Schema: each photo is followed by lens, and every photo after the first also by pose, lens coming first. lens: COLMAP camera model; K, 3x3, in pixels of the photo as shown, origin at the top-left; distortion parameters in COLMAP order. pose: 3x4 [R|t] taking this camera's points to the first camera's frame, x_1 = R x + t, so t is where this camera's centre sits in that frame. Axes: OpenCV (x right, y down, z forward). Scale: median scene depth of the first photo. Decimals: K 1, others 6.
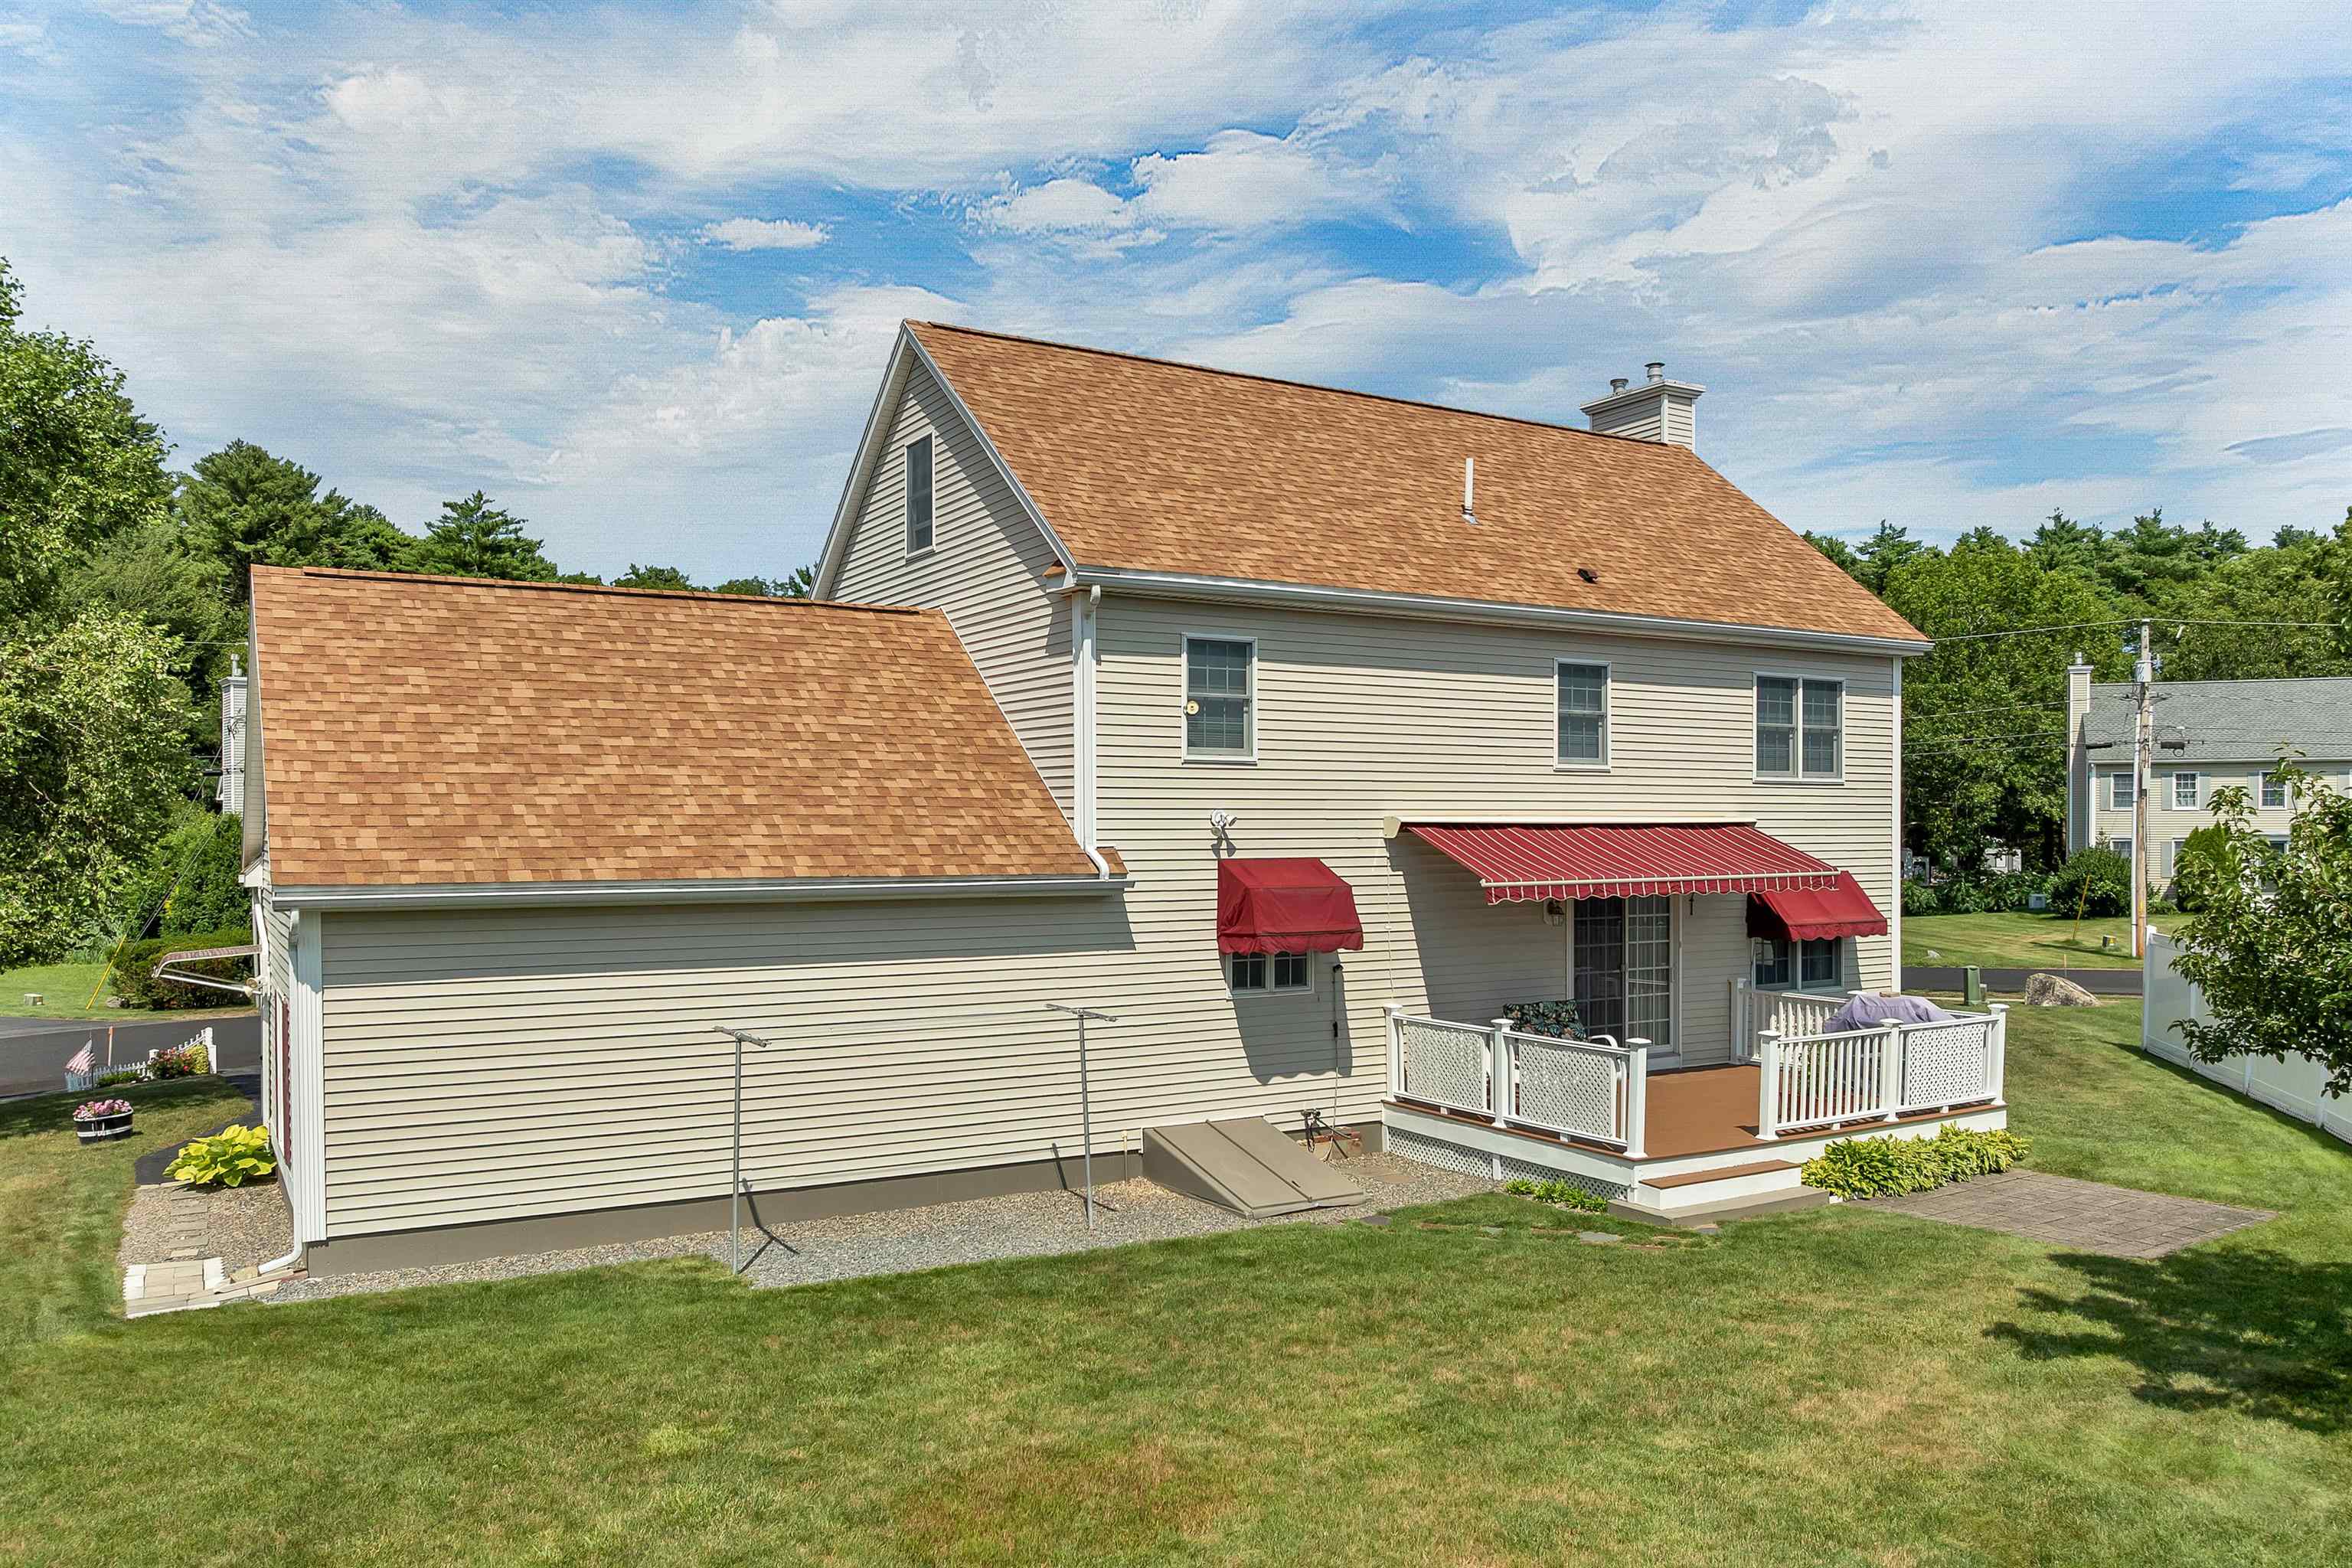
lens RADIAL K [[1697.4, 0, 1176.0], [0, 1697.4, 784.0], [0, 0, 1]] dist [-0.062440, 0.051506]
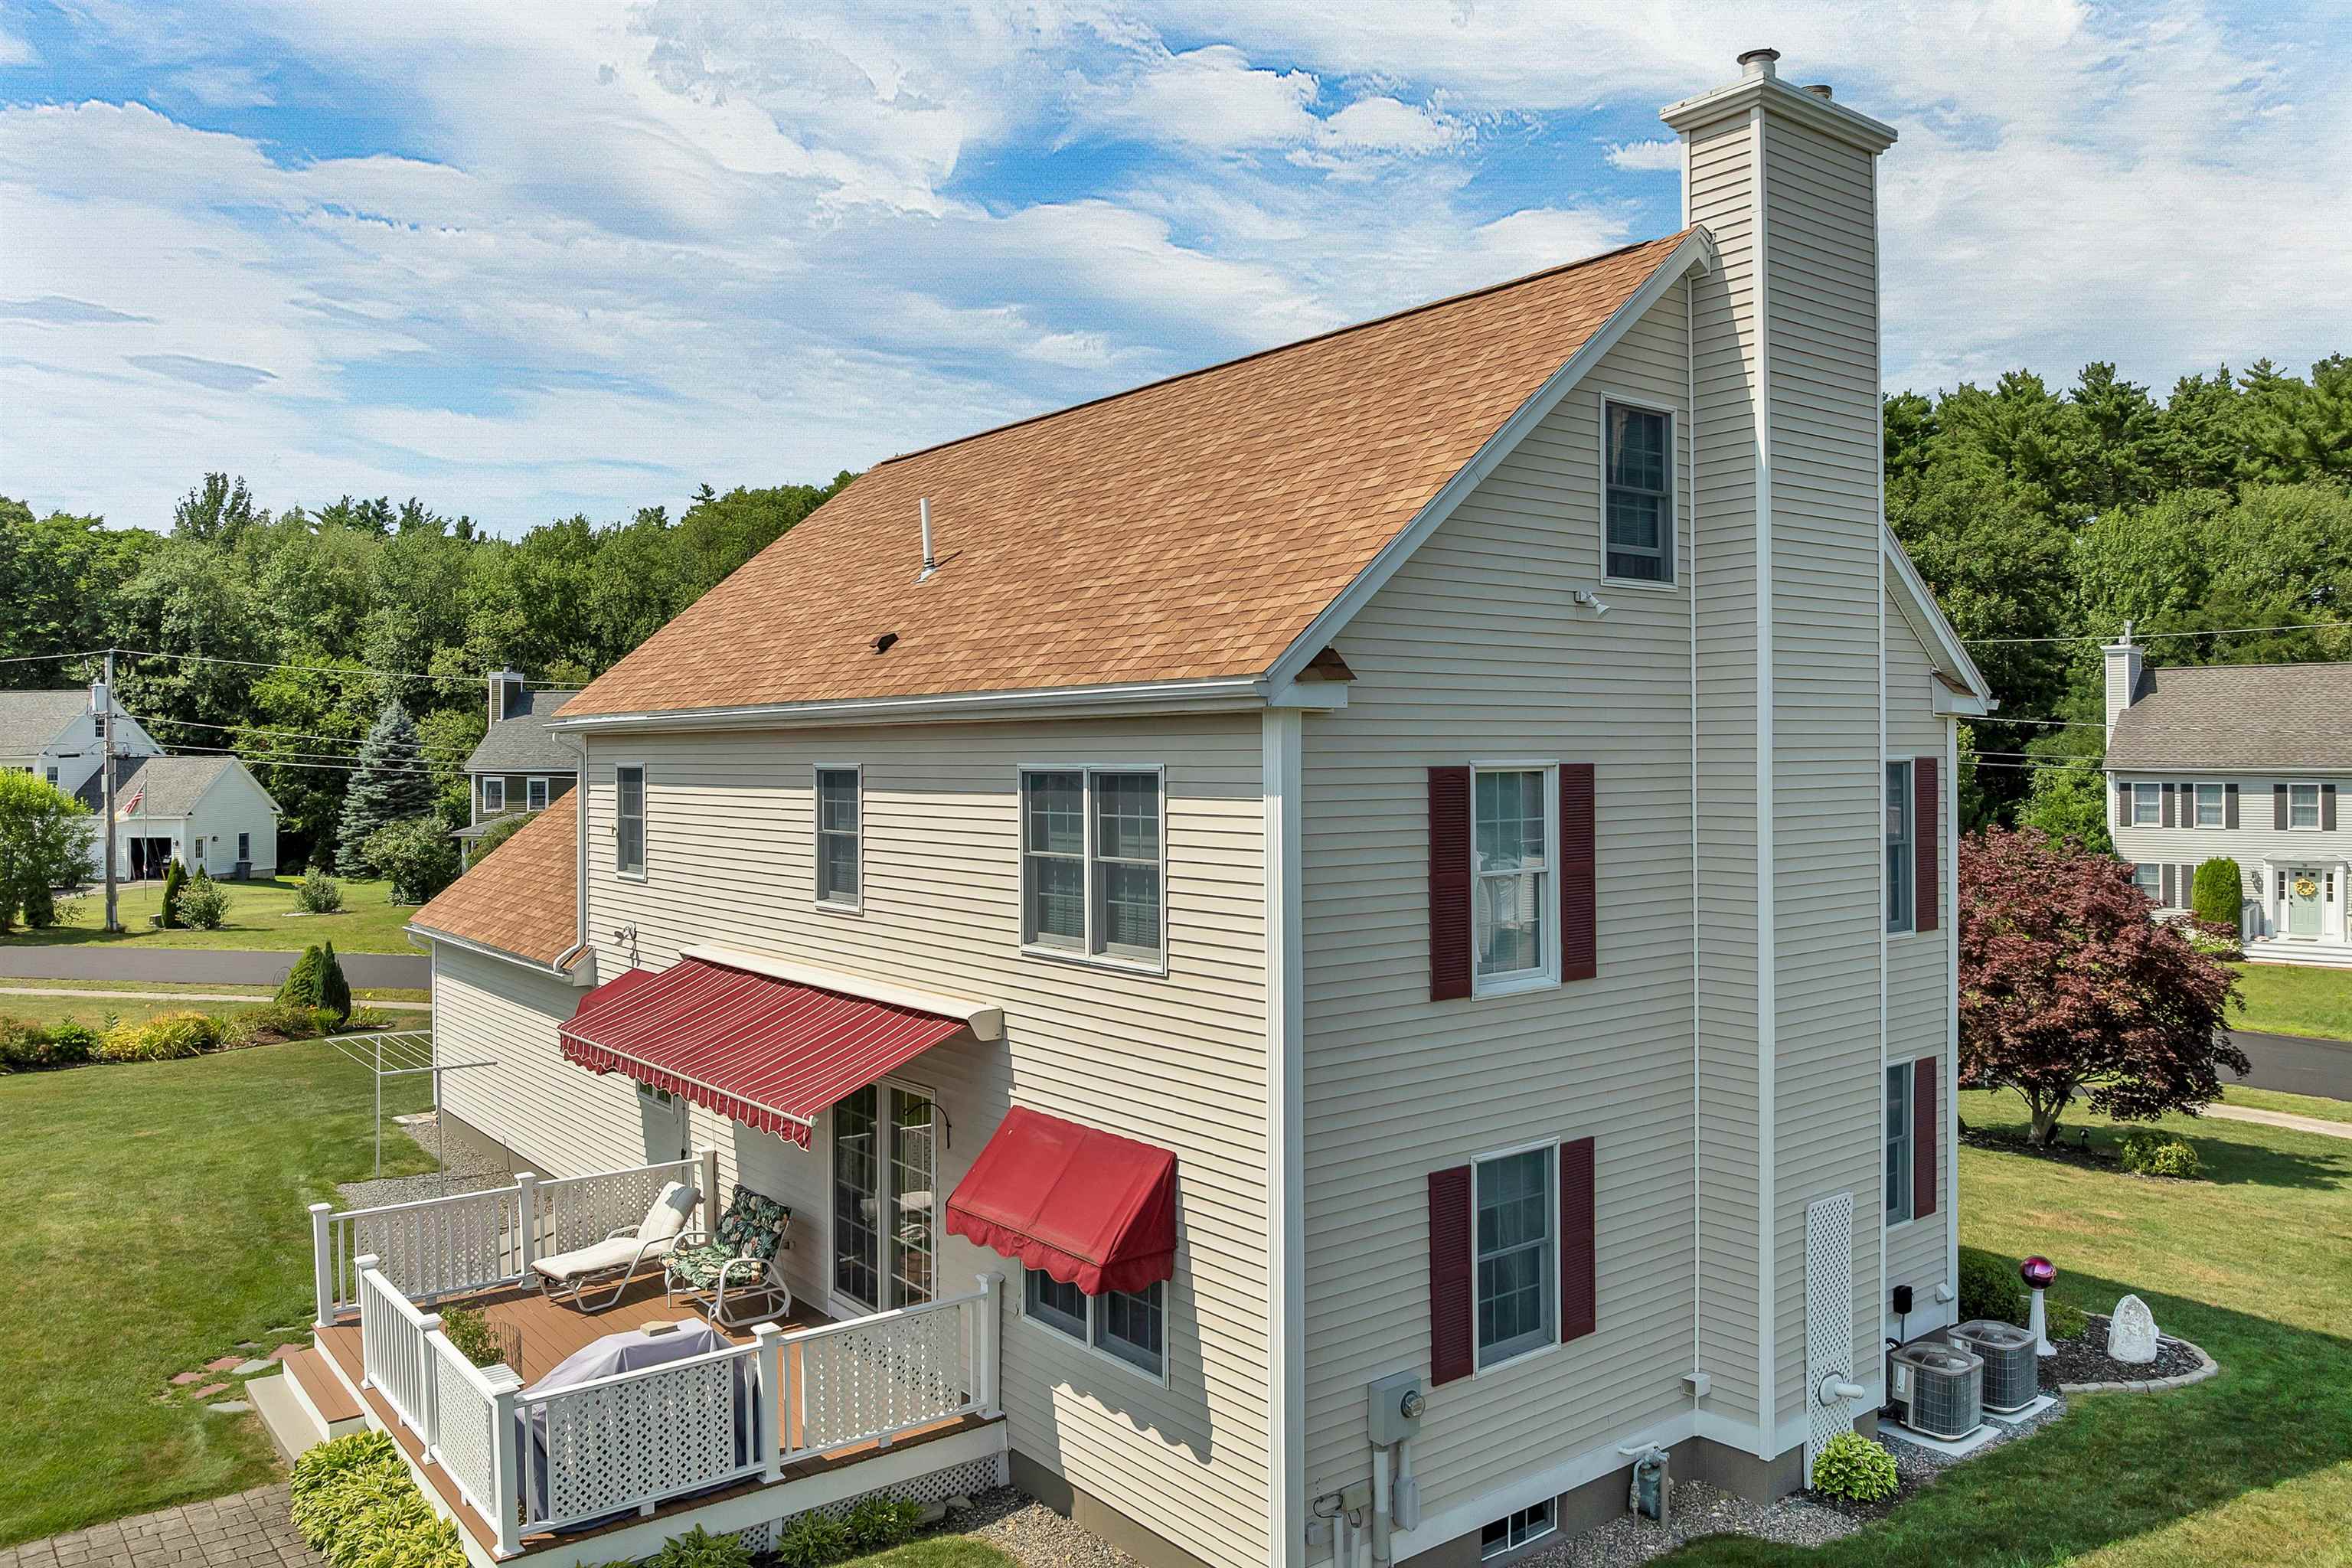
lens RADIAL K [[1697.4, 0, 1176.0], [0, 1697.4, 784.0], [0, 0, 1]] dist [-0.062440, 0.051506]
pose [[0.129929, 0.003703, -0.991516, 1.140240], [0.007548, 0.999960, 0.004723, -0.075336], [0.991495, -0.008098, 0.129896, 1.184158]]
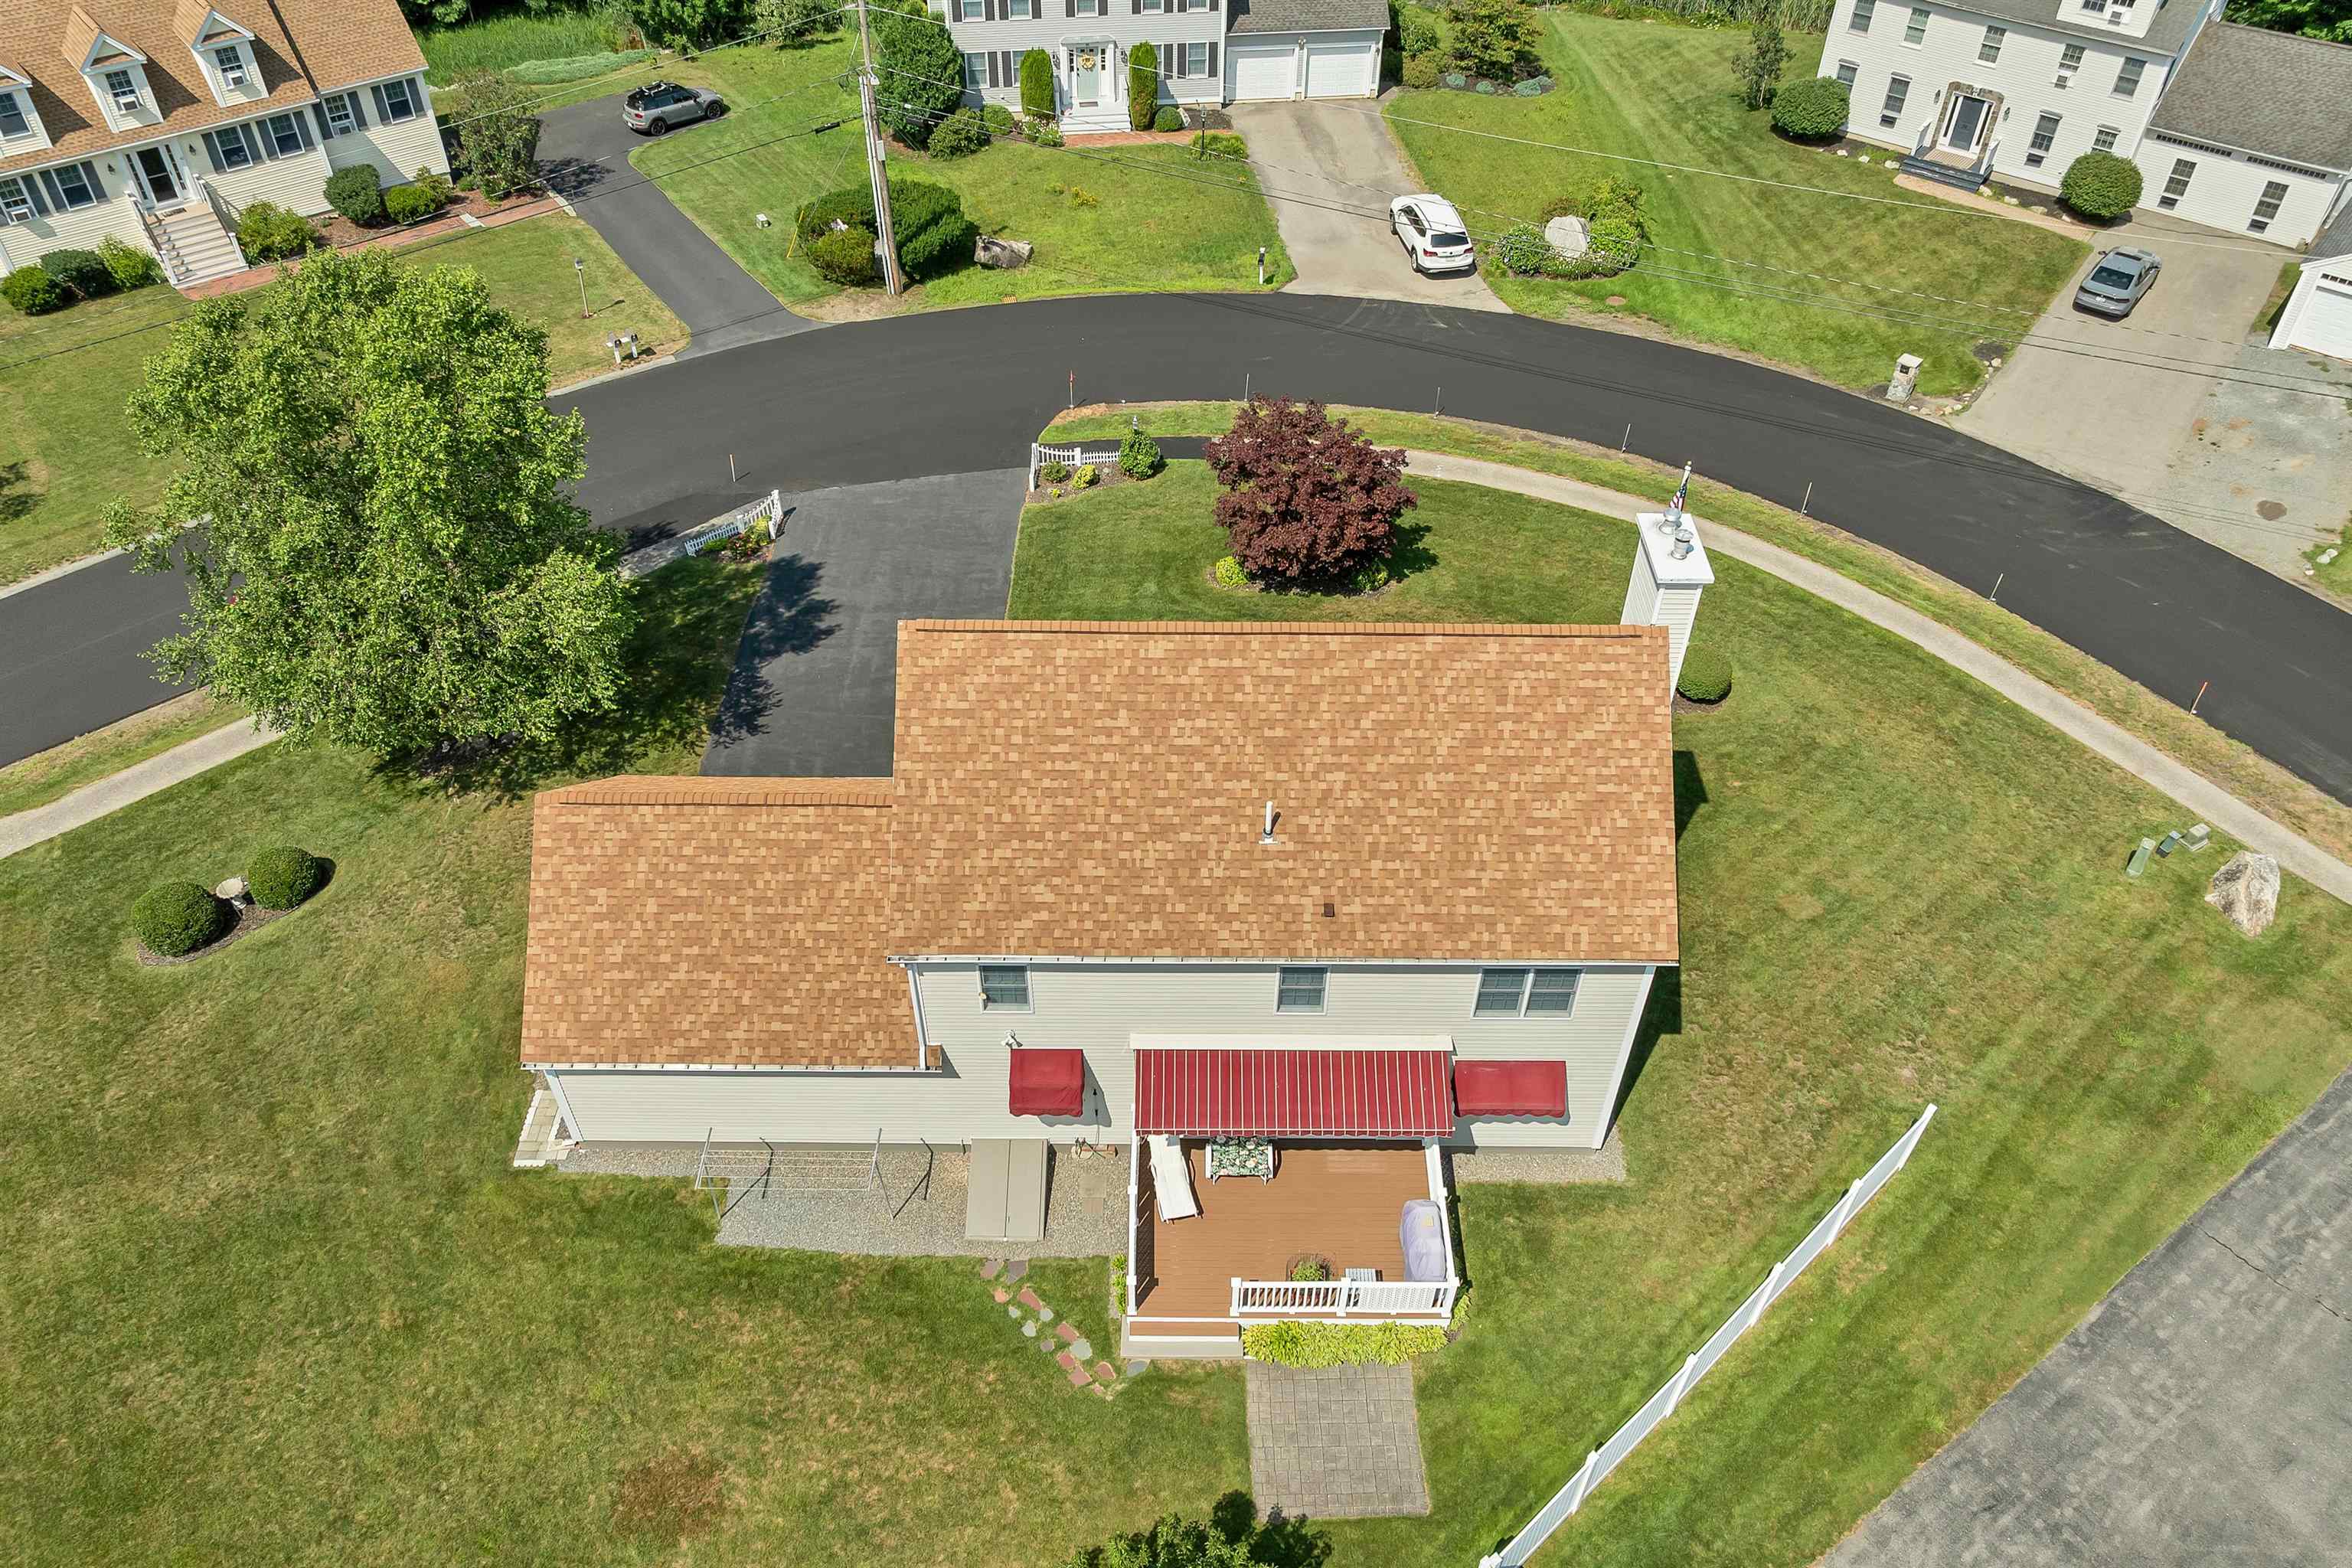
lens RADIAL K [[1697.4, 0, 1176.0], [0, 1697.4, 784.0], [0, 0, 1]] dist [-0.062440, 0.051506]
pose [[0.858475, 0.353787, -0.371289, 0.712196], [0.001805, 0.721875, 0.692021, -1.338351], [0.512852, -0.594753, 0.619073, 0.176633]]
